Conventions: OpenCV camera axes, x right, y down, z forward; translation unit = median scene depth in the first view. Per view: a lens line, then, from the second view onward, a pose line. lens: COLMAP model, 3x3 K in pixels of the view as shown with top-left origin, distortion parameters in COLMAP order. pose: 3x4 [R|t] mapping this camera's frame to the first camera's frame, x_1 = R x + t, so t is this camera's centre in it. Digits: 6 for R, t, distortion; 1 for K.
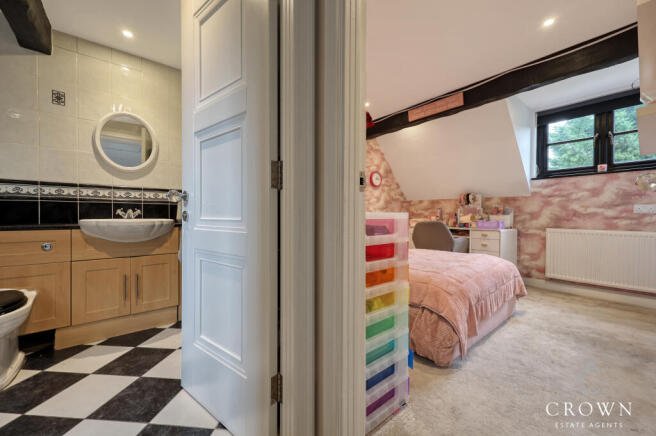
lens RADIAL K [[260.6, 0, 328.4], [0, 260.6, 217.3], [0, 0, 1]] dist [0.009261, 0.000564]
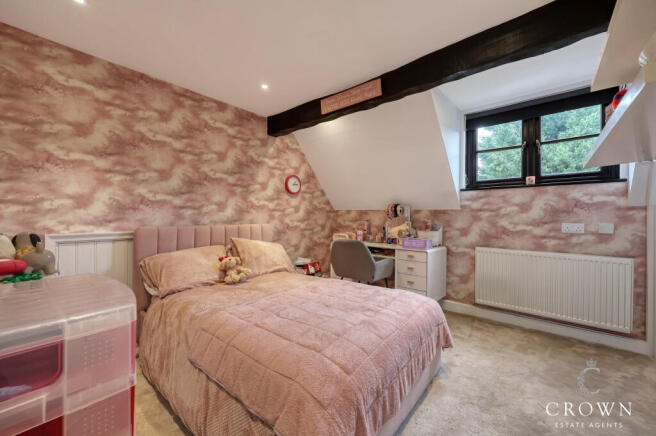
lens RADIAL K [[260.6, 0, 329.2], [0, 260.6, 216.7], [0, 0, 1]] dist [0.009261, 0.000564]
pose [[0.983809, 0.001427, 0.179213, 0.256156], [0.000032, 0.999967, -0.008135, -0.068816], [-0.179218, 0.008009, 0.983777, 0.303145]]
